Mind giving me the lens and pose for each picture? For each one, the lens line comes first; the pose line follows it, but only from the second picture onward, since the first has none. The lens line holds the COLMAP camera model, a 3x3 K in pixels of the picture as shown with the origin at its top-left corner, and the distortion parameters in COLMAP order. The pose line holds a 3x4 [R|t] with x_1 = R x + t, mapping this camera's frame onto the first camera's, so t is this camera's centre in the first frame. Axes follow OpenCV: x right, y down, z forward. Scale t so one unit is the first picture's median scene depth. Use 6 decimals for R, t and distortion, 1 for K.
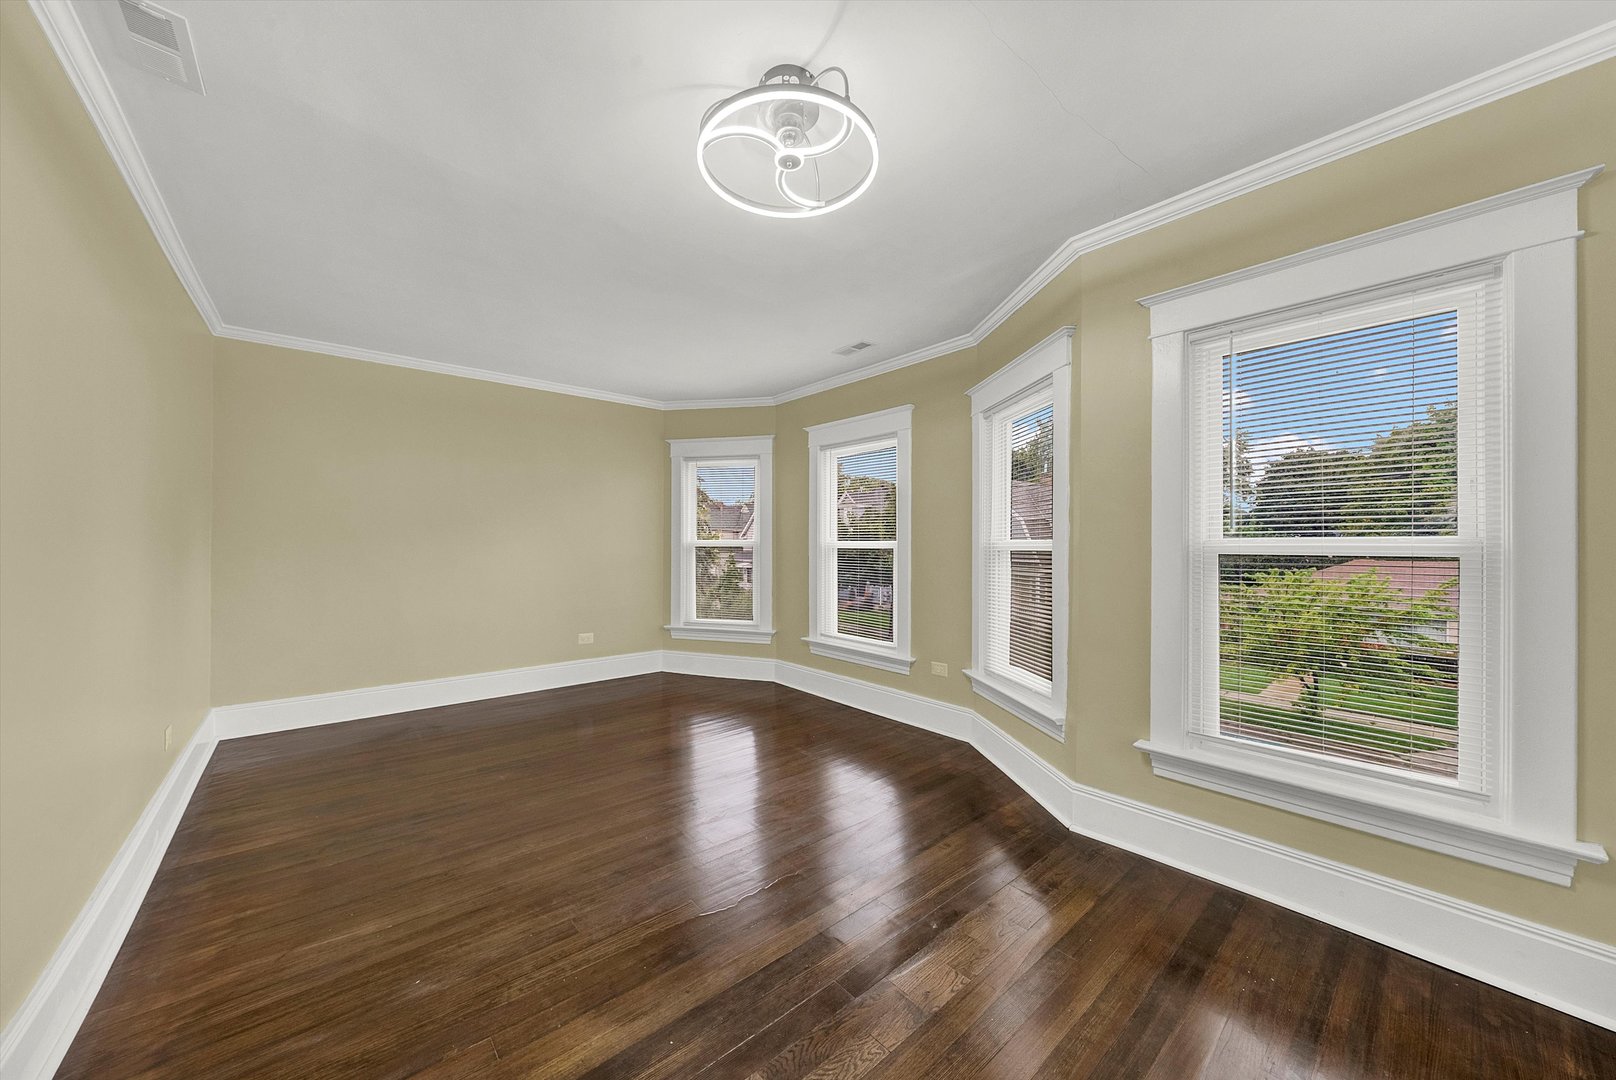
lens RADIAL K [[557.7, 0, 802.9], [0, 557.7, 545.5], [0, 0, 1]] dist [-0.004105, -0.000275]
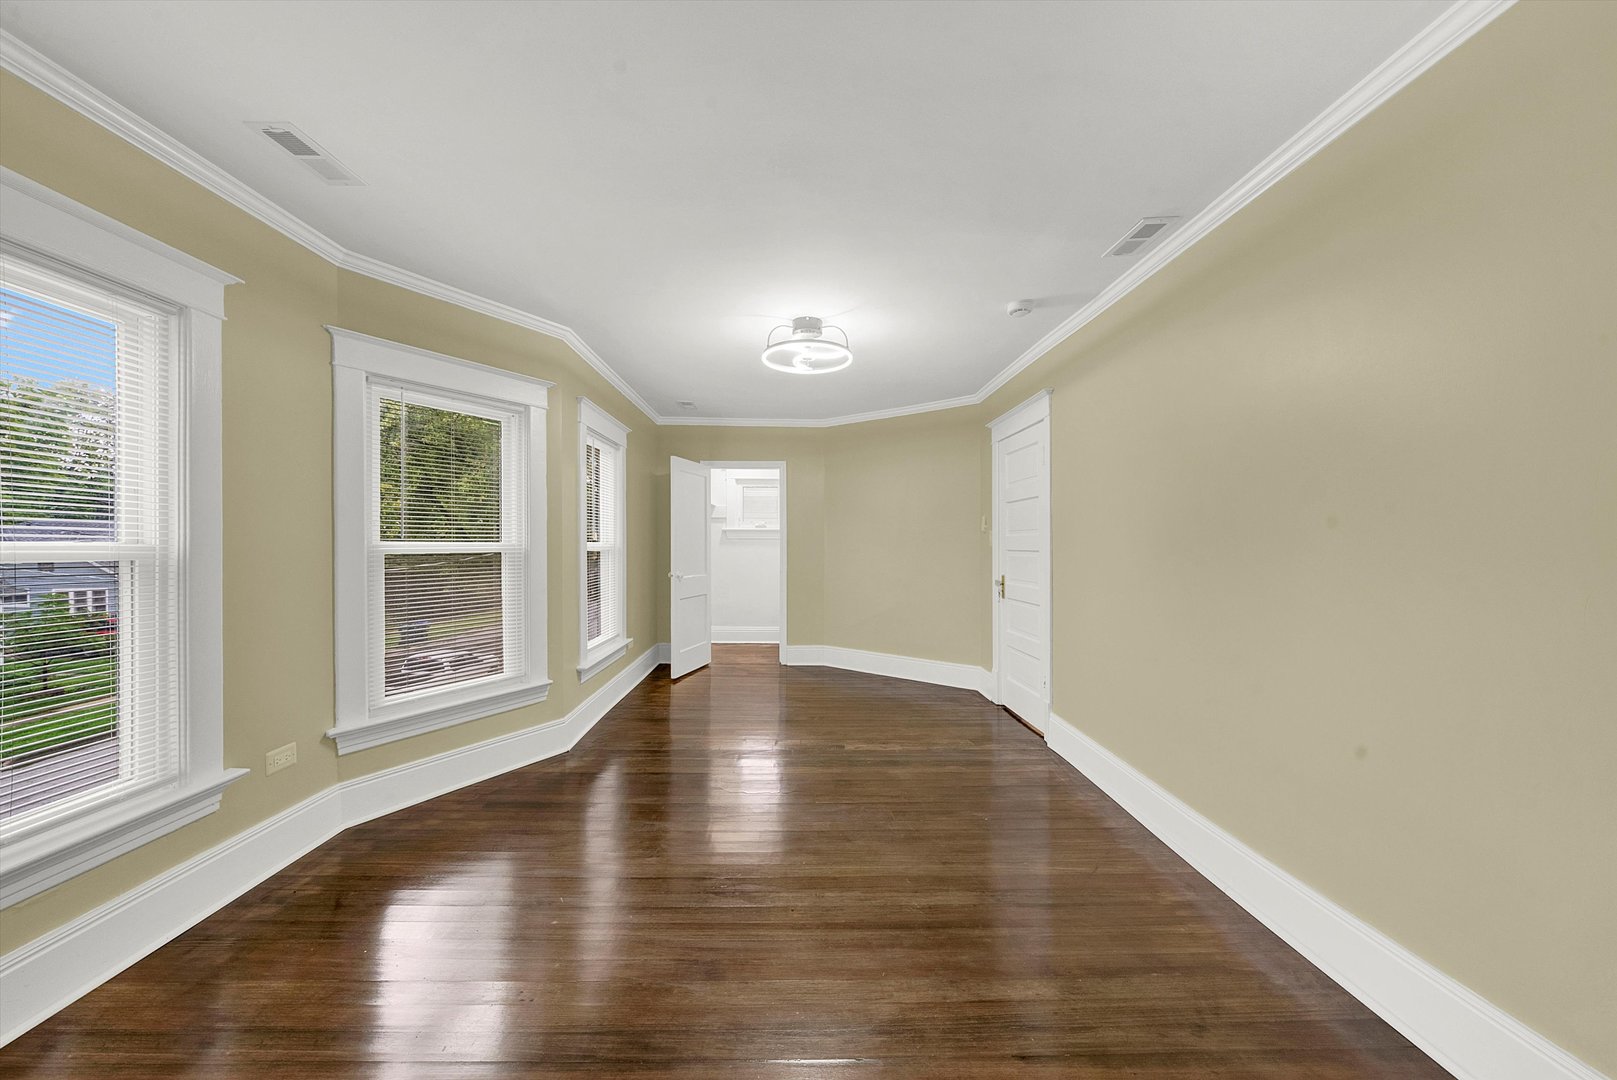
lens RADIAL K [[558.0, 0, 803.4], [0, 558.0, 545.5], [0, 0, 1]] dist [-0.004105, -0.000275]
pose [[-0.769877, -0.001176, 0.638191, -0.568914], [-0.000848, 0.999999, 0.000820, -0.006597], [-0.638192, 0.000090, -0.769878, 1.116800]]
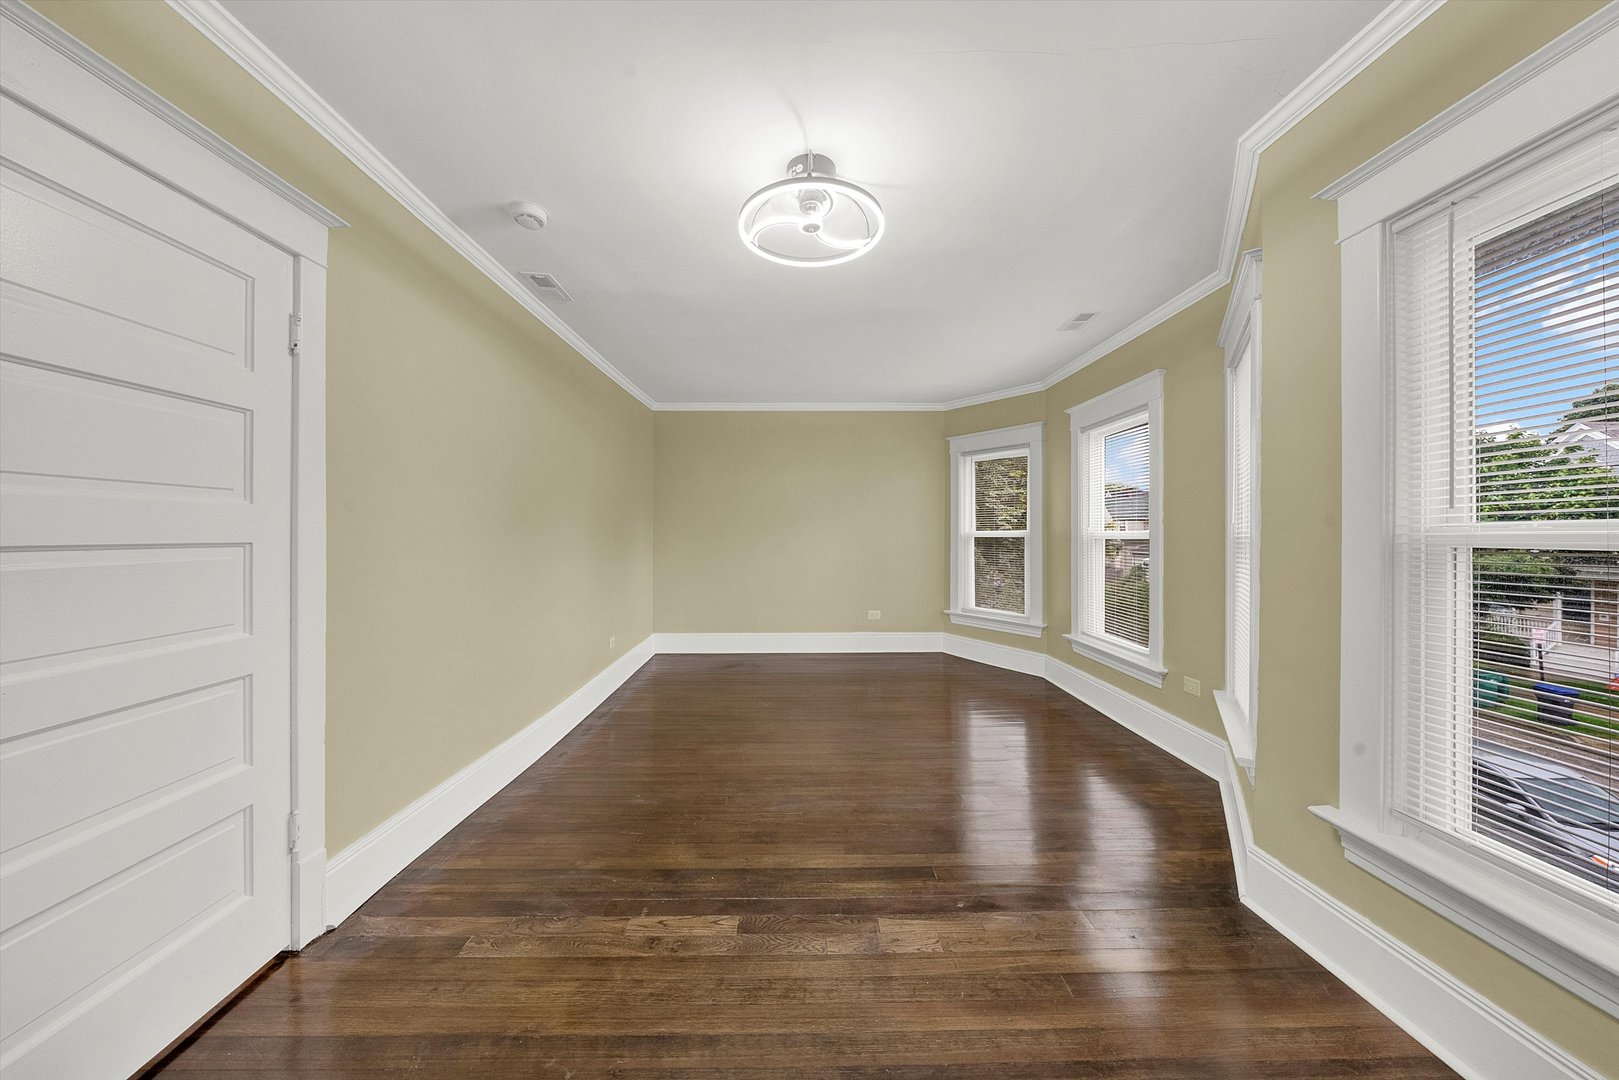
lens RADIAL K [[547.0, 0, 809.5], [0, 547.0, 540.0], [0, 0, 1]] dist [-0.005335, -0.000057]
pose [[0.774563, 0.003515, -0.632487, 0.322062], [0.000721, 0.999979, 0.006440, 0.000464], [0.632496, -0.005444, 0.774545, 0.021855]]
